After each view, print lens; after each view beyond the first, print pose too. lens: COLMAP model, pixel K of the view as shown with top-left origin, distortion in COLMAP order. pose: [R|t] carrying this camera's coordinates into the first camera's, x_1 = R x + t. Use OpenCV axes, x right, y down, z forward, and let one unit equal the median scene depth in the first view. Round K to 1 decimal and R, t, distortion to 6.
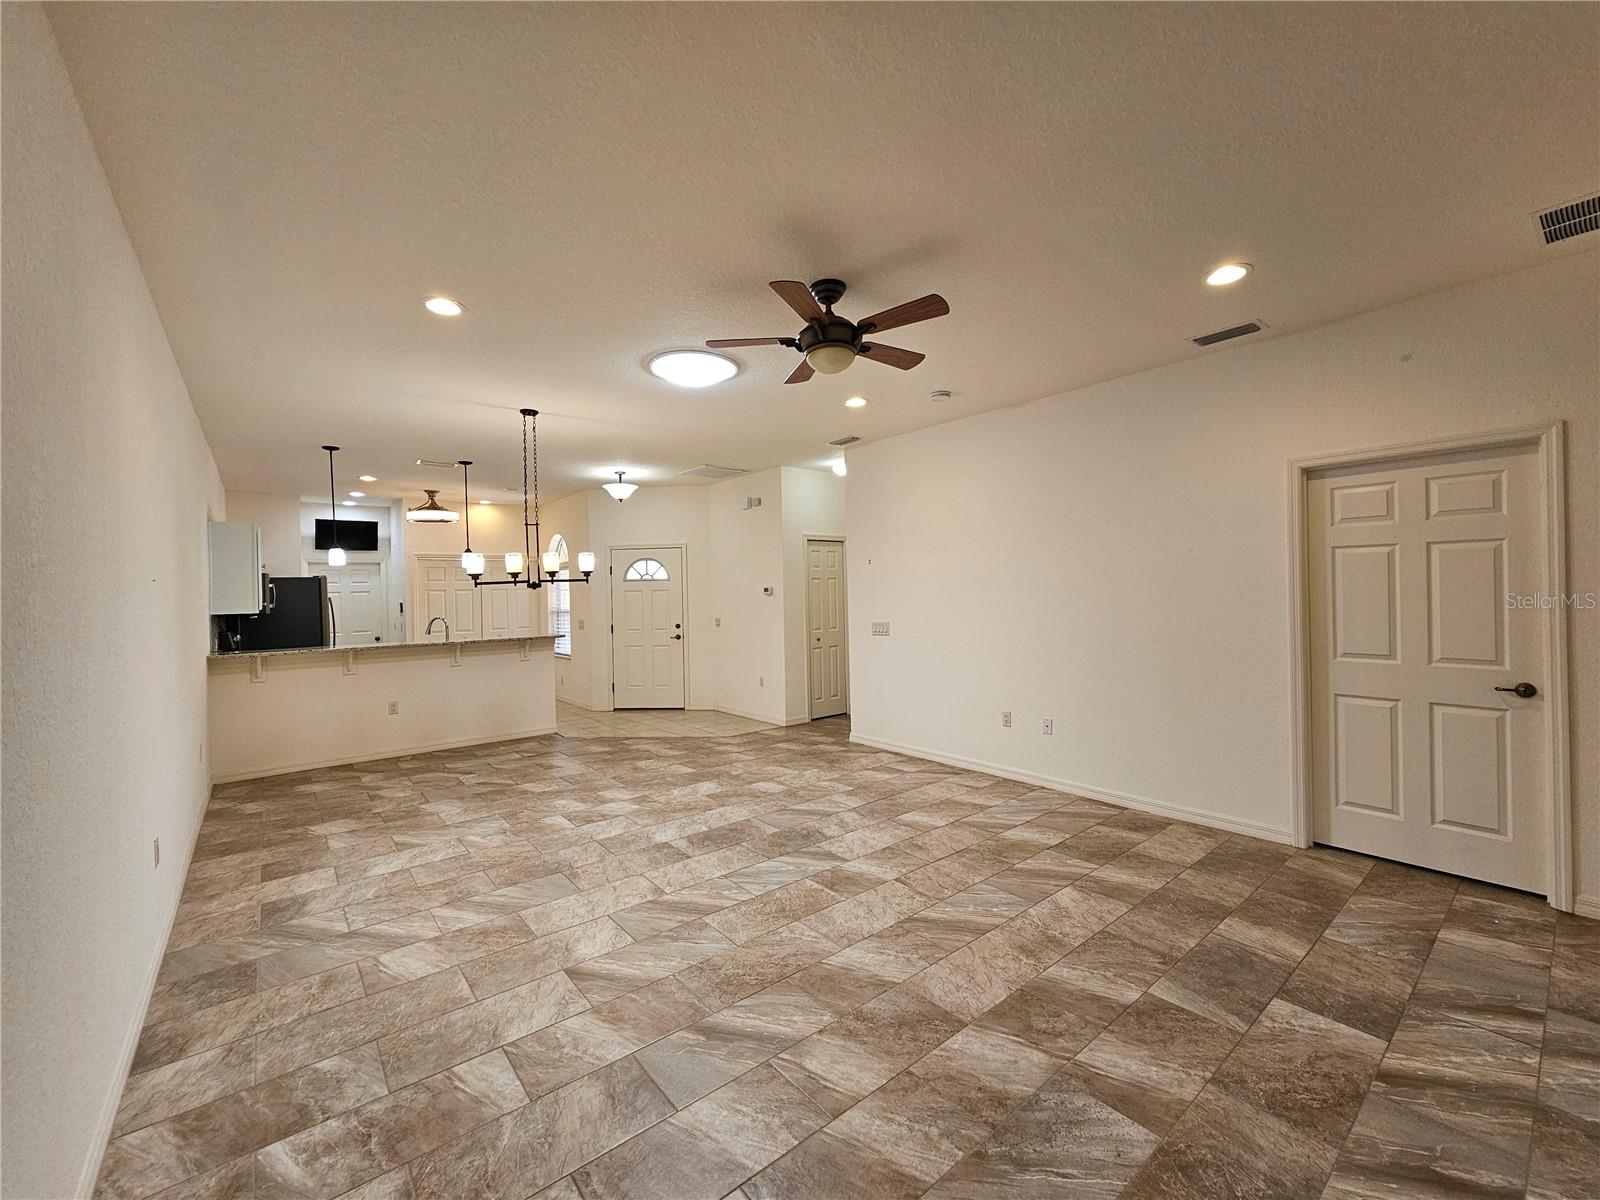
lens RADIAL K [[655.0, 0, 814.0], [0, 655.0, 594.7], [0, 0, 1]] dist [-0.000791, 0.000012]
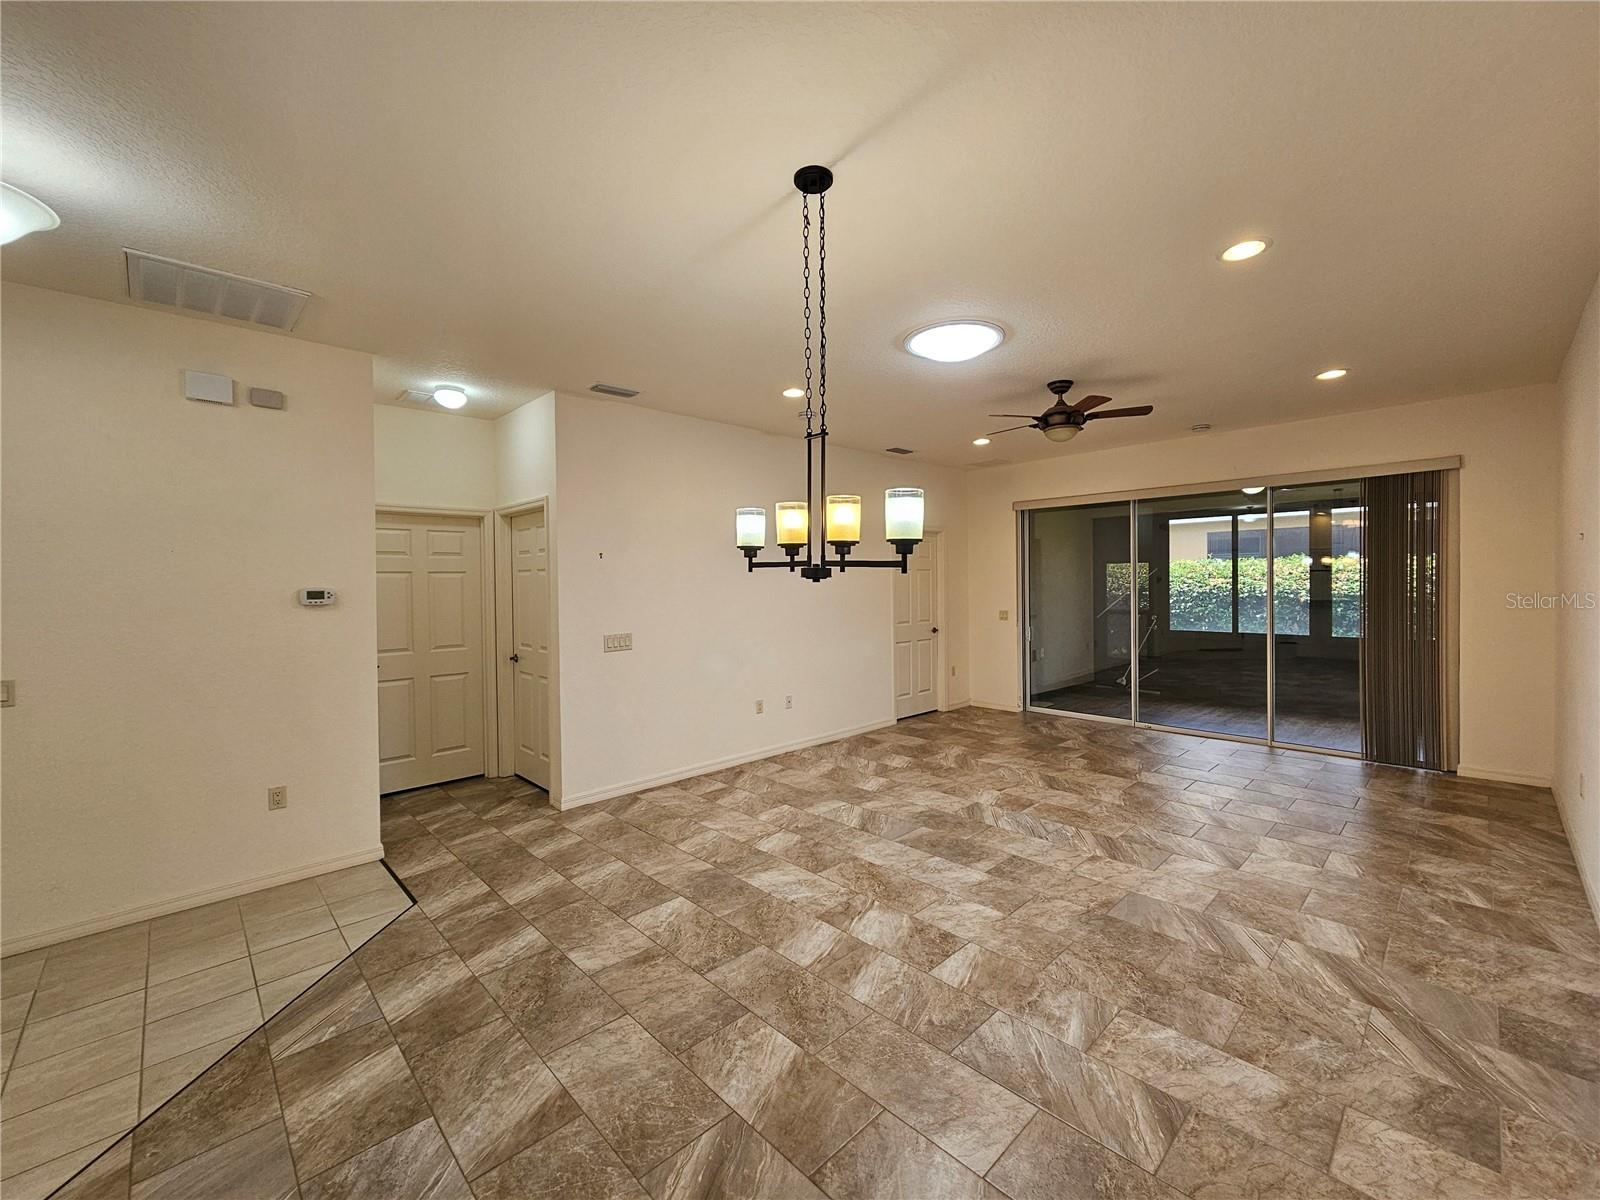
lens RADIAL K [[655.5, 0, 809.9], [0, 655.5, 590.2], [0, 0, 1]] dist [-0.000822, 0.000037]
pose [[-0.075929, 0.010481, 0.997058, -1.030129], [0.020988, 0.999740, -0.008911, 0.001874], [-0.996892, 0.020250, -0.076129, 1.224458]]
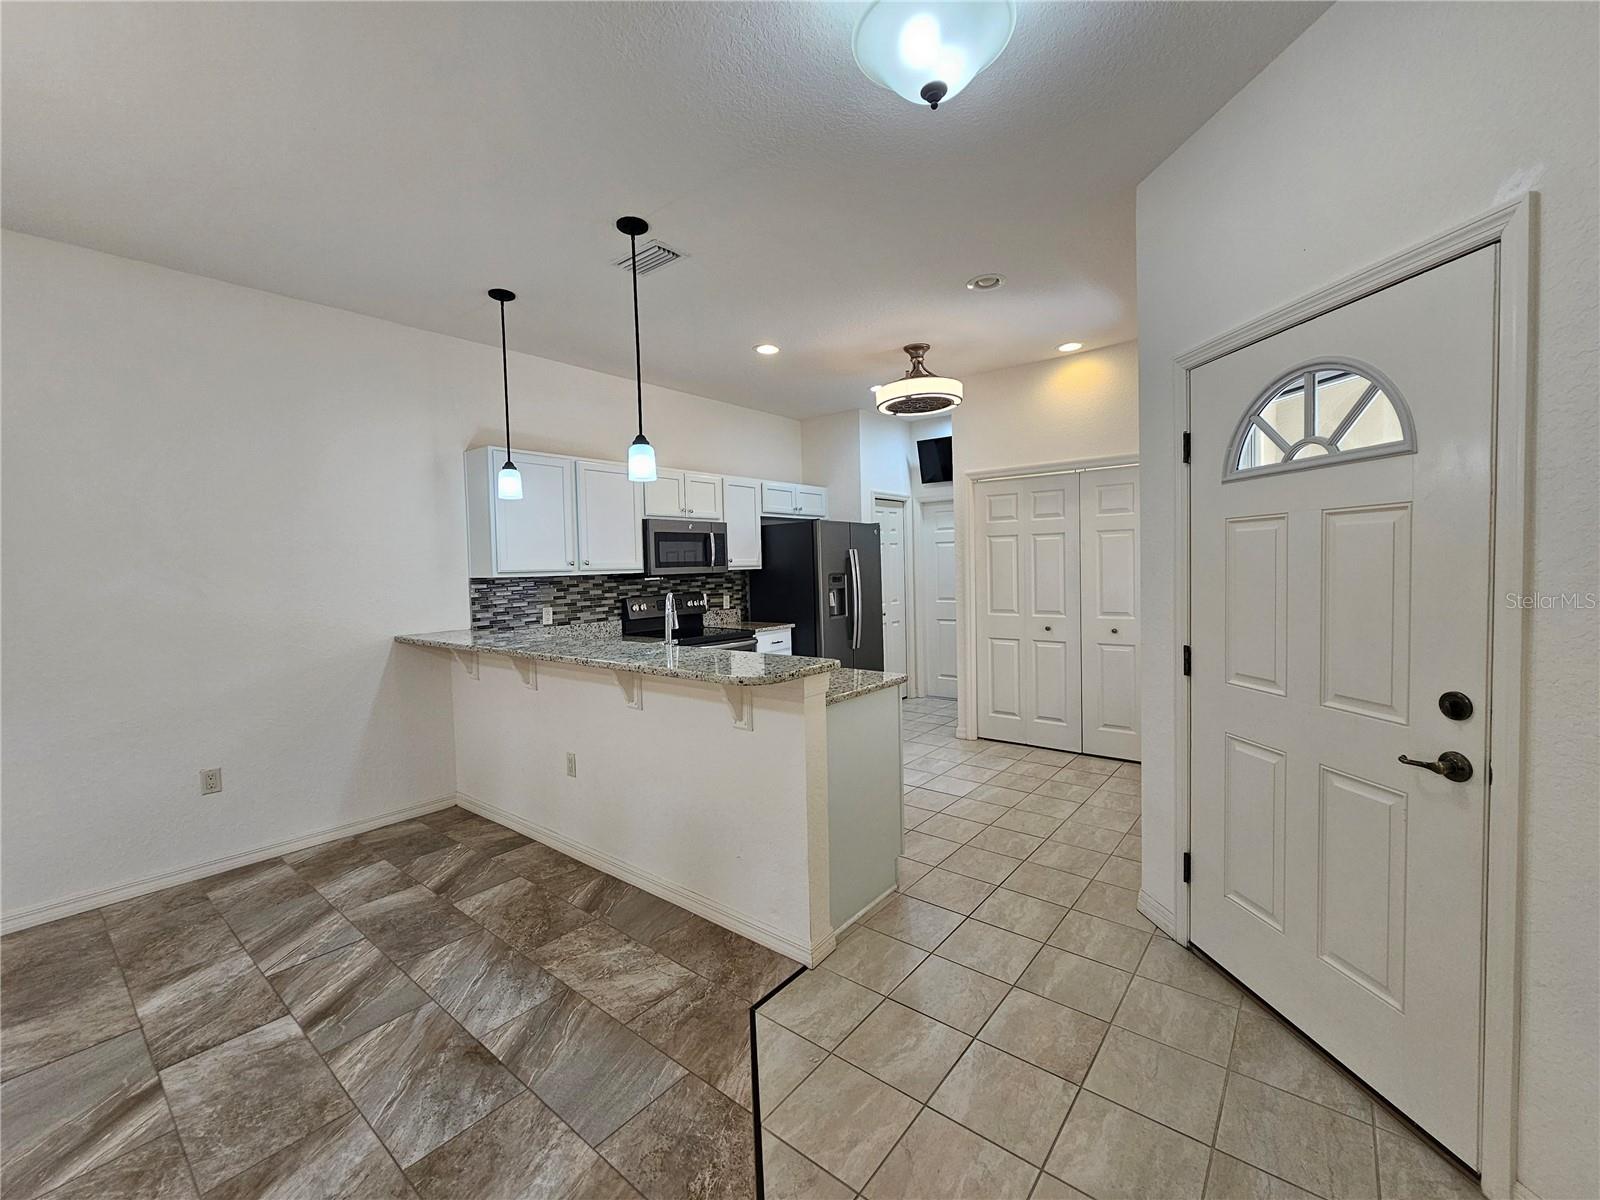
lens RADIAL K [[657.4, 0, 811.7], [0, 657.4, 590.1], [0, 0, 1]] dist [-0.002112, 0.000759]
pose [[0.200985, 0.056411, -0.977969, -0.145725], [0.015642, 0.998028, 0.060783, 0.007044], [0.979469, -0.027514, 0.199707, 1.626452]]
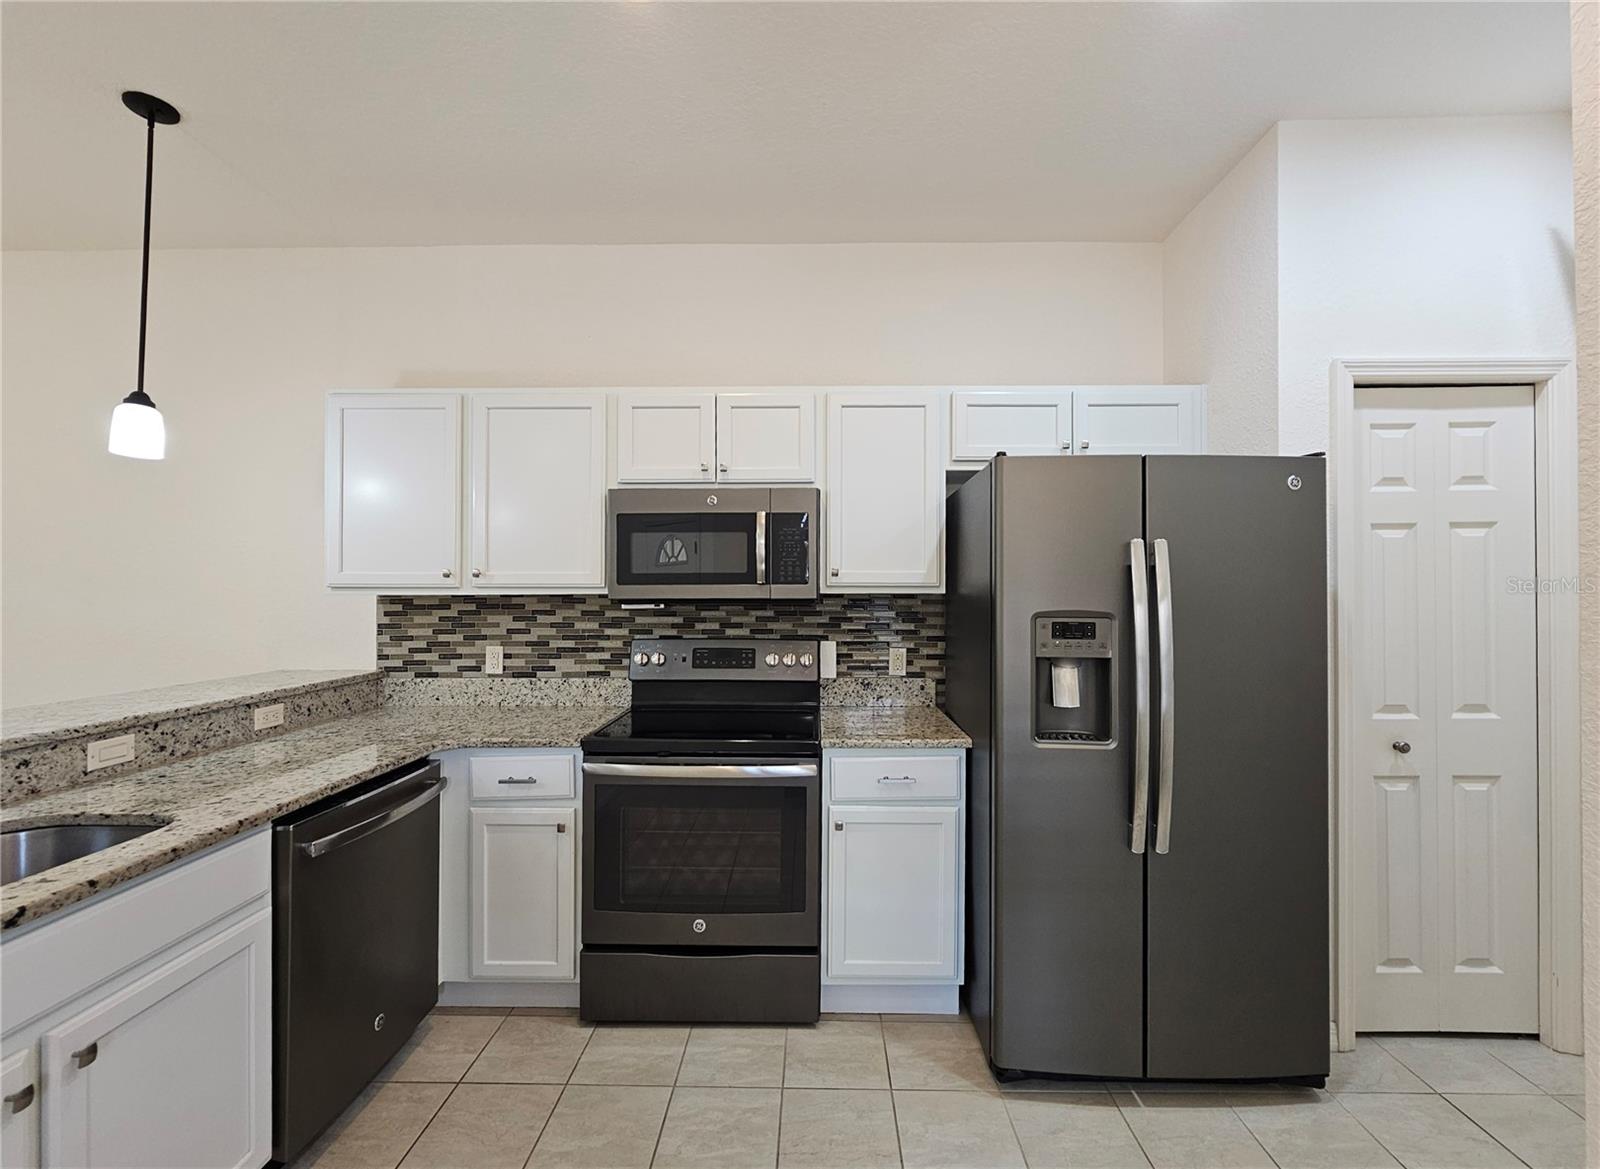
lens RADIAL K [[677.8, 0, 813.7], [0, 677.8, 591.0], [0, 0, 1]] dist [-0.001860, -0.000435]
pose [[-0.649688, 0.023543, -0.759836, -0.986252], [0.013613, 0.999720, 0.019336, 0.030015], [0.760079, 0.002218, -0.649827, 2.109593]]
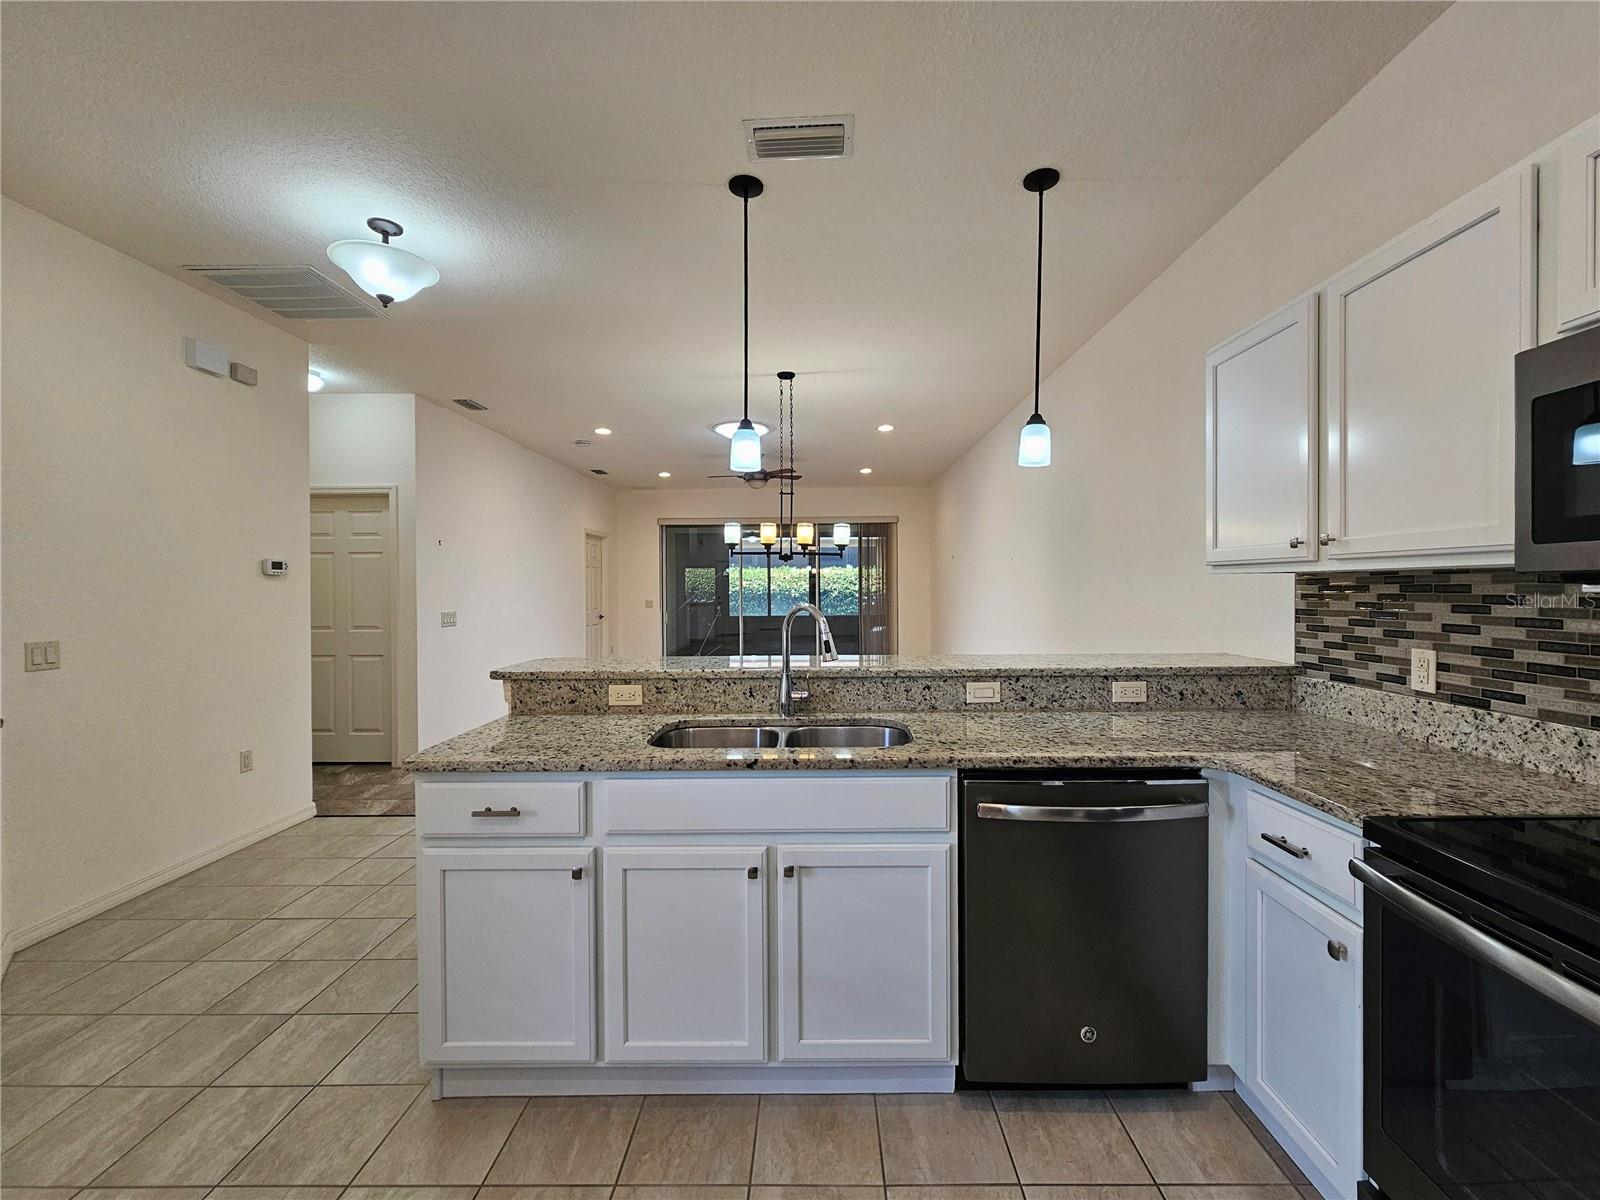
lens RADIAL K [[663.4, 0, 812.6], [0, 663.4, 591.2], [0, 0, 1]] dist [-0.002739, 0.000609]
pose [[-0.759584, 0.024275, 0.649956, -1.276509], [0.028615, 0.999583, -0.003891, 0.046468], [-0.649780, 0.015643, -0.759961, 2.012659]]
